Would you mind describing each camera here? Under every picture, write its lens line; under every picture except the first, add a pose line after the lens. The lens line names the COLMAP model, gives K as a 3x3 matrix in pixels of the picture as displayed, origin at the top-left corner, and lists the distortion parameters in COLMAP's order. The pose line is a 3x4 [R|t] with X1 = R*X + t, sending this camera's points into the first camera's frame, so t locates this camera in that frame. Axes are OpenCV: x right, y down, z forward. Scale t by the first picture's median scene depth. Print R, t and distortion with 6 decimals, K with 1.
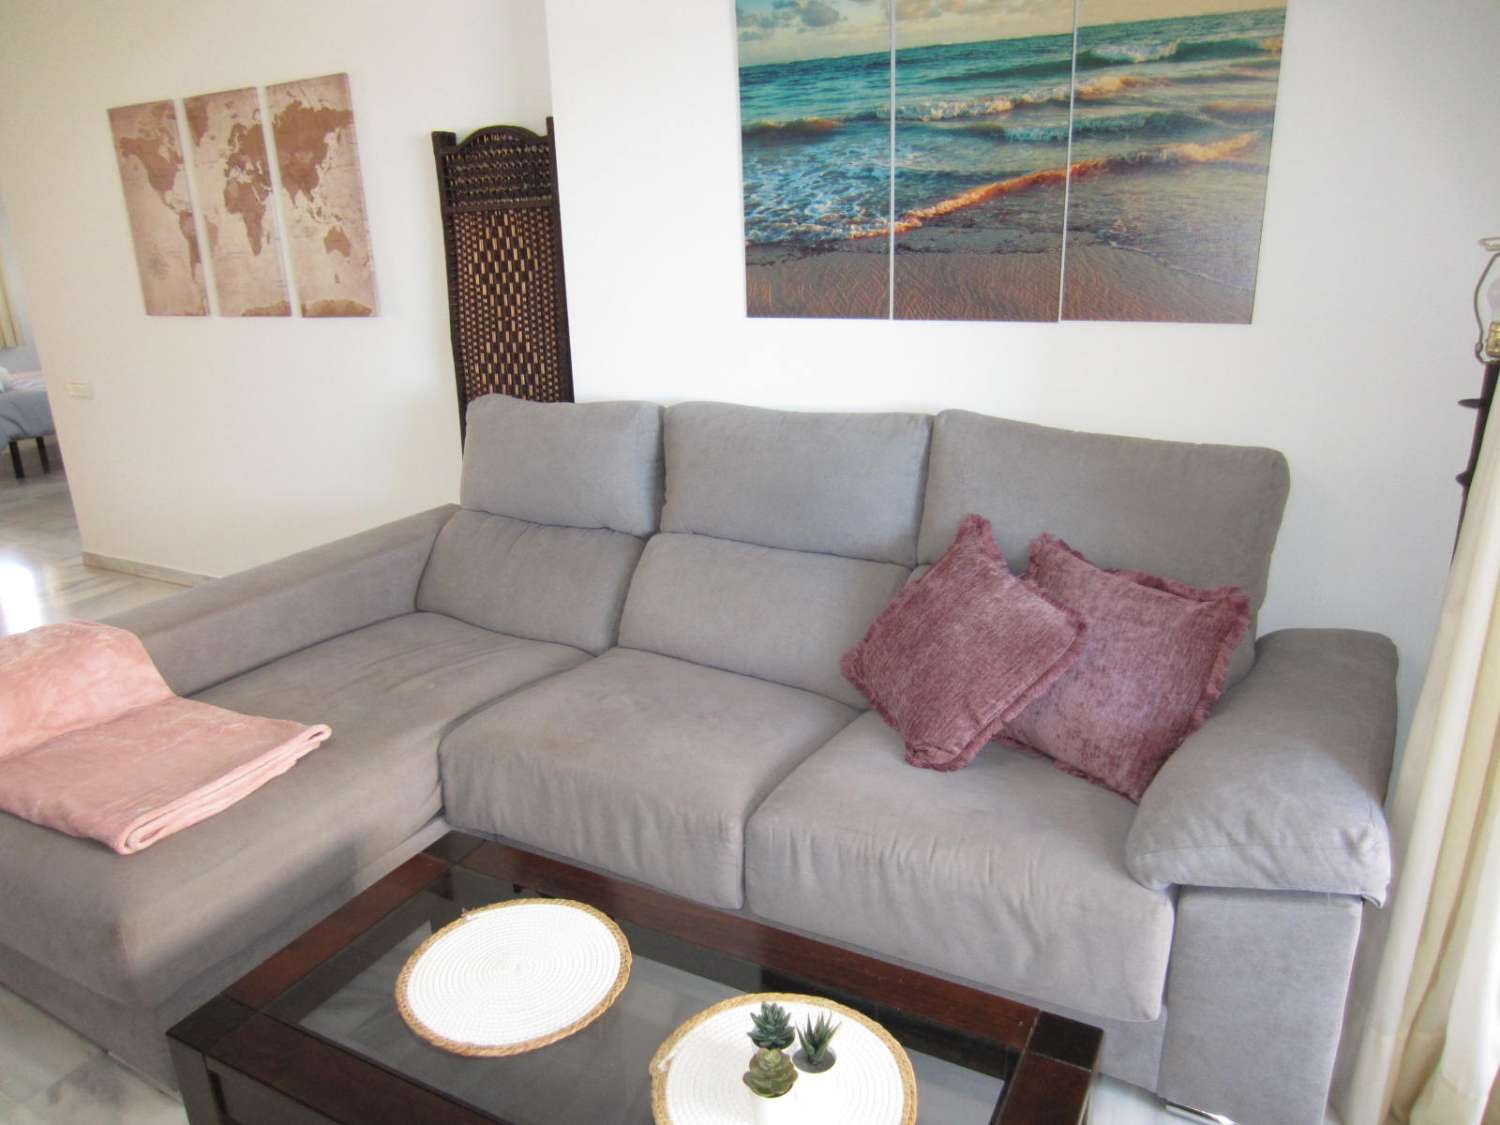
lens RADIAL K [[1039.1, 0, 749.9], [0, 1039.1, 560.1], [0, 0, 1]] dist [-0.050280, 0.020115]
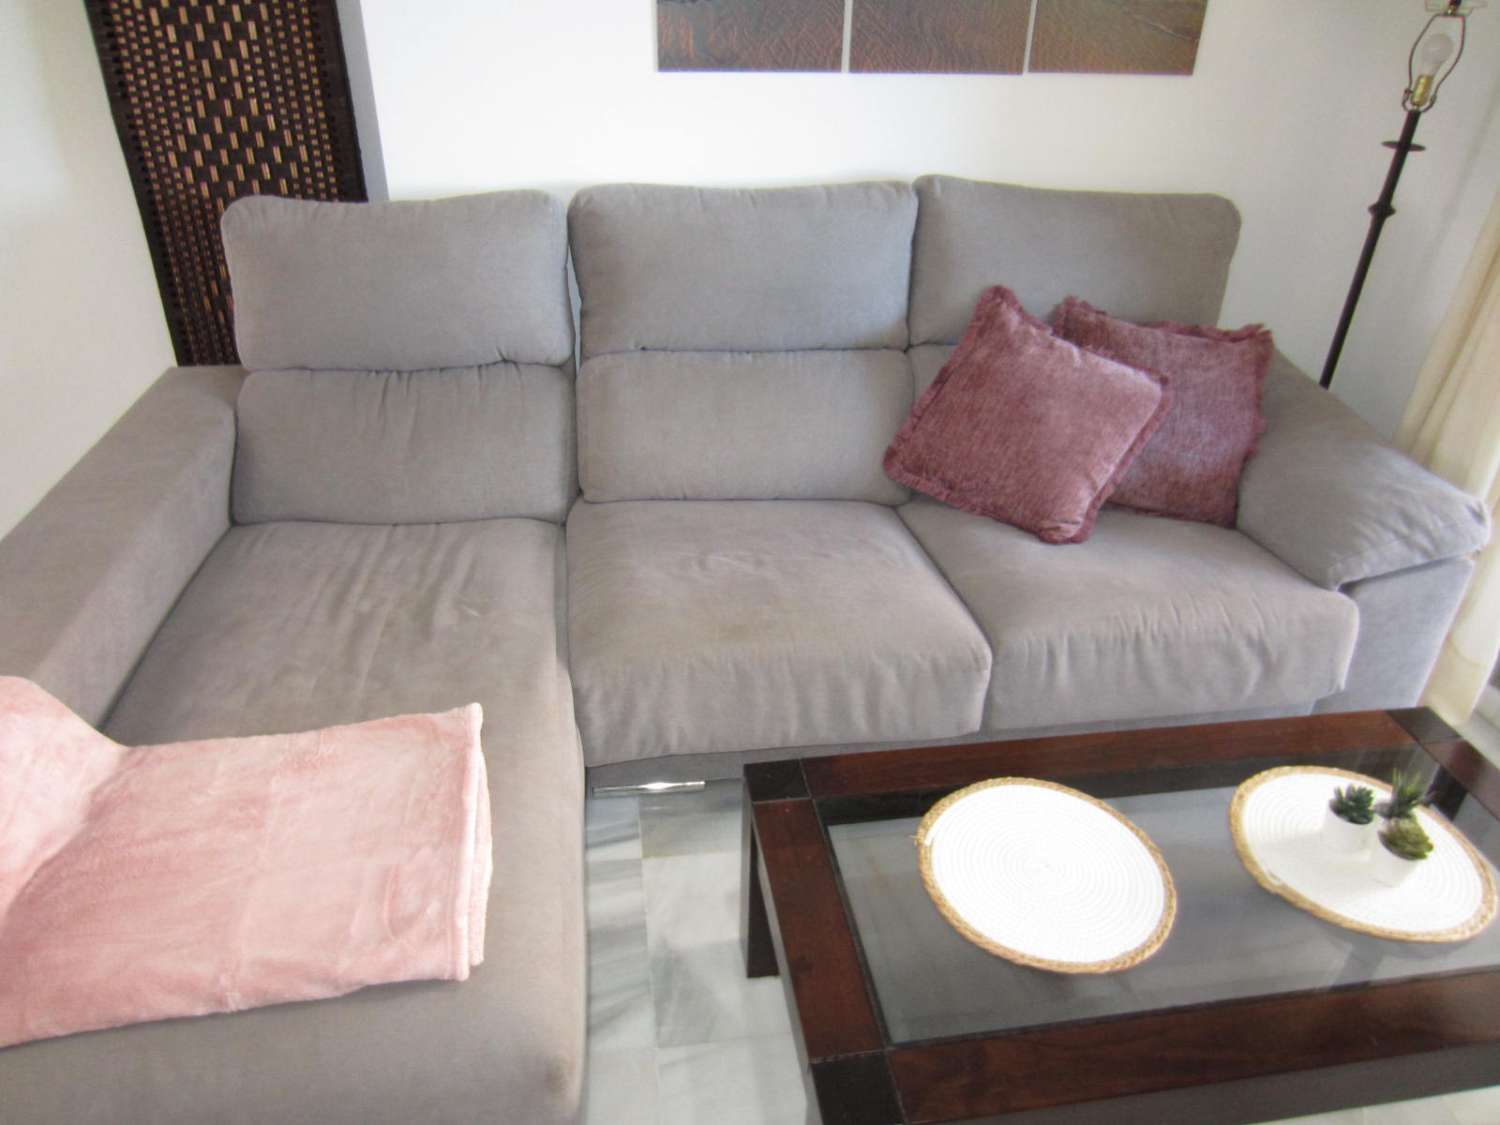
lens RADIAL K [[1039.1, 0, 749.9], [0, 1039.1, 560.1], [0, 0, 1]] dist [-0.050280, 0.020115]
pose [[0.812928, -0.263874, 0.519152, -0.451069], [0.137138, 0.953125, 0.269713, -0.075412], [-0.565987, -0.148062, 0.811009, 0.245354]]
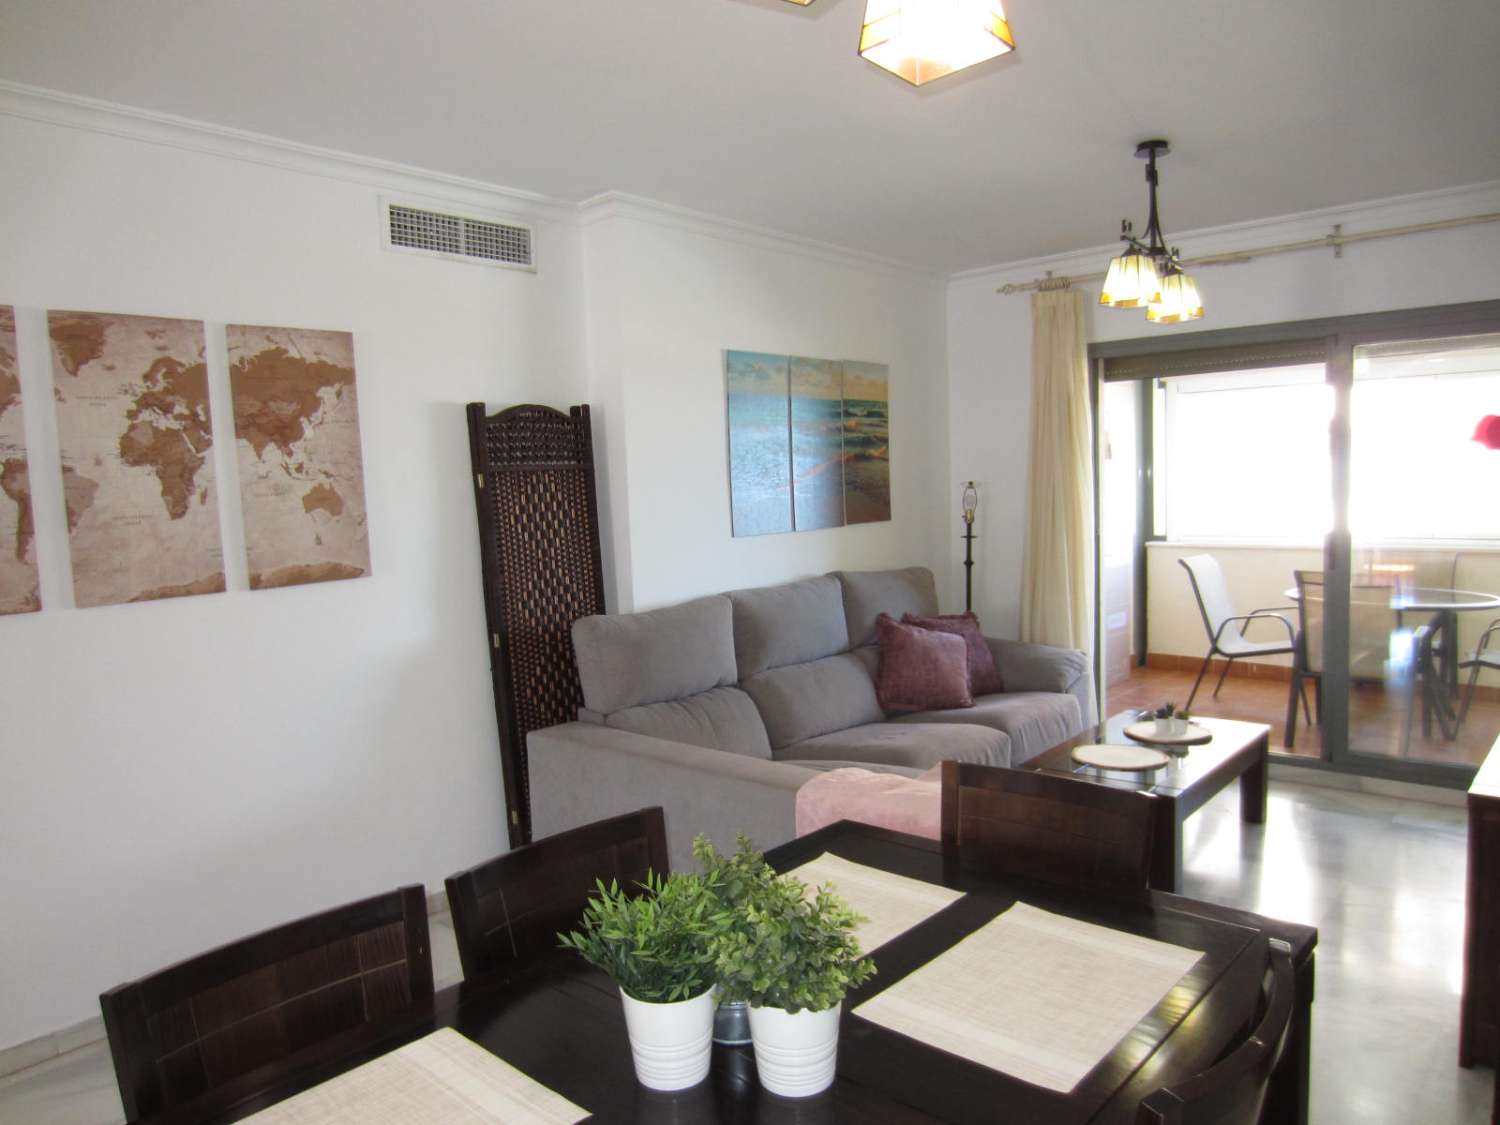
lens RADIAL K [[1039.1, 0, 749.9], [0, 1039.1, 560.1], [0, 0, 1]] dist [-0.050280, 0.020115]
pose [[0.228211, -0.059326, 0.971802, -1.544115], [0.318713, 0.947699, -0.016990, -0.160140], [-0.919968, 0.313604, 0.235184, 0.587892]]
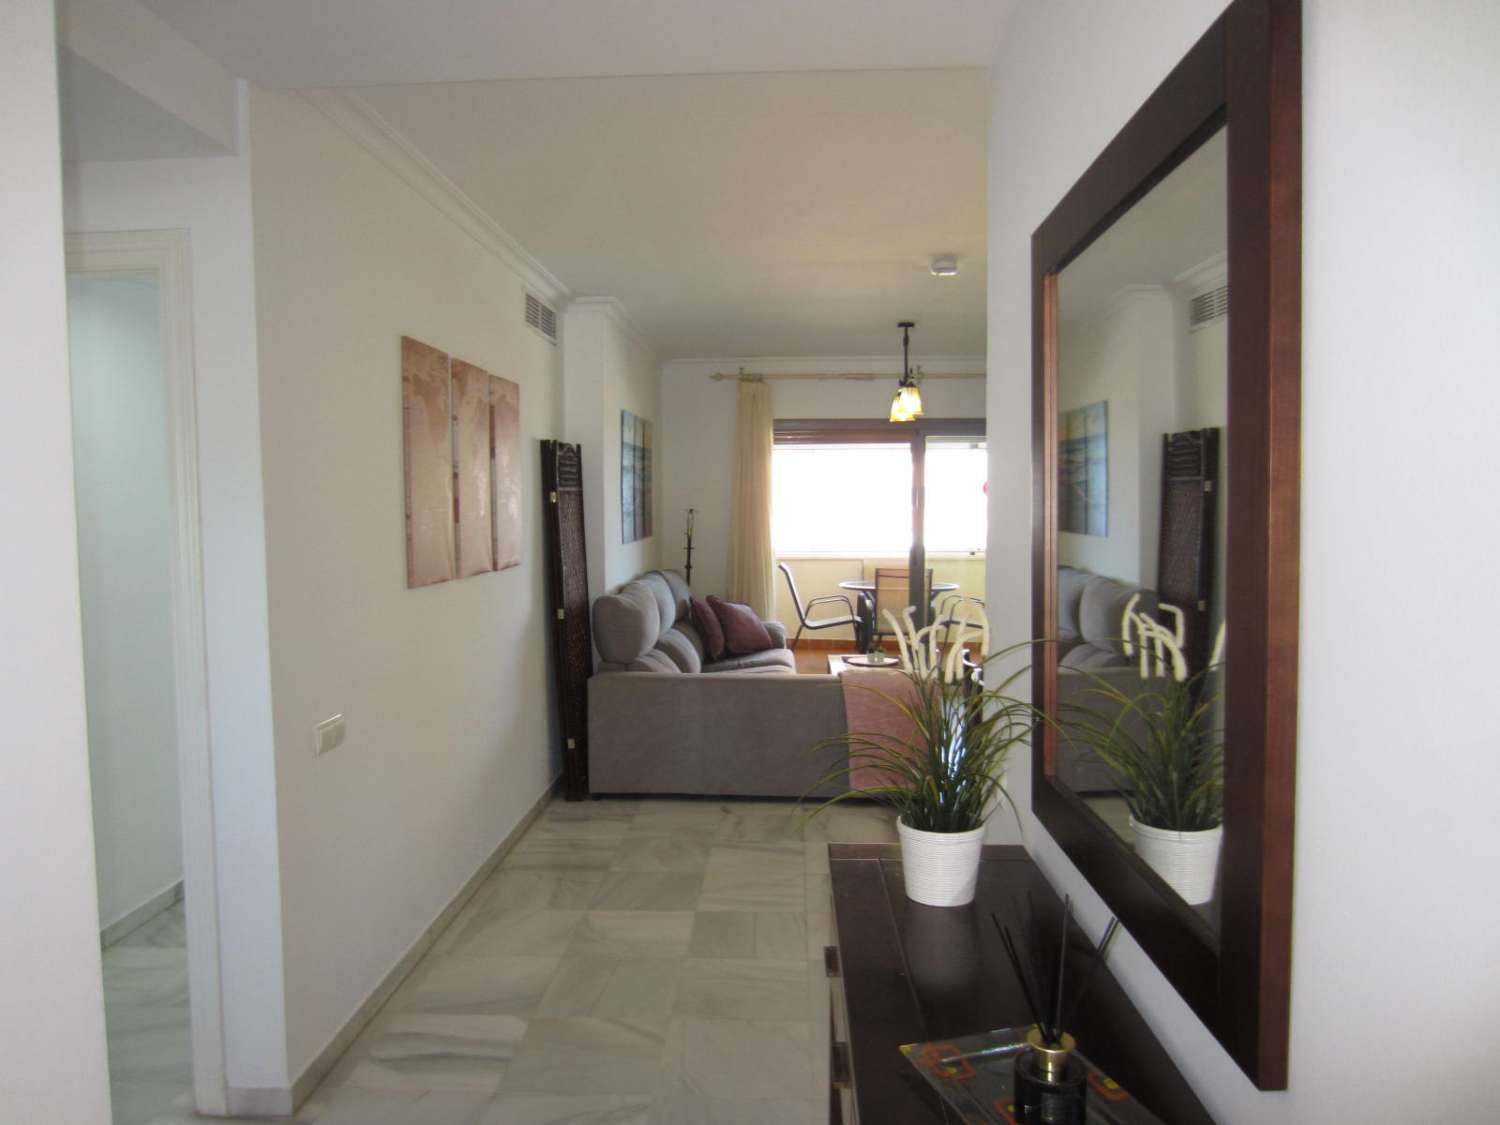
lens RADIAL K [[1039.1, 0, 749.9], [0, 1039.1, 560.1], [0, 0, 1]] dist [-0.050280, 0.020115]
pose [[-0.419514, -0.023722, 0.907439, -2.128139], [0.283627, 0.946184, 0.155857, -0.460939], [-0.862301, 0.322759, -0.390210, 1.618563]]
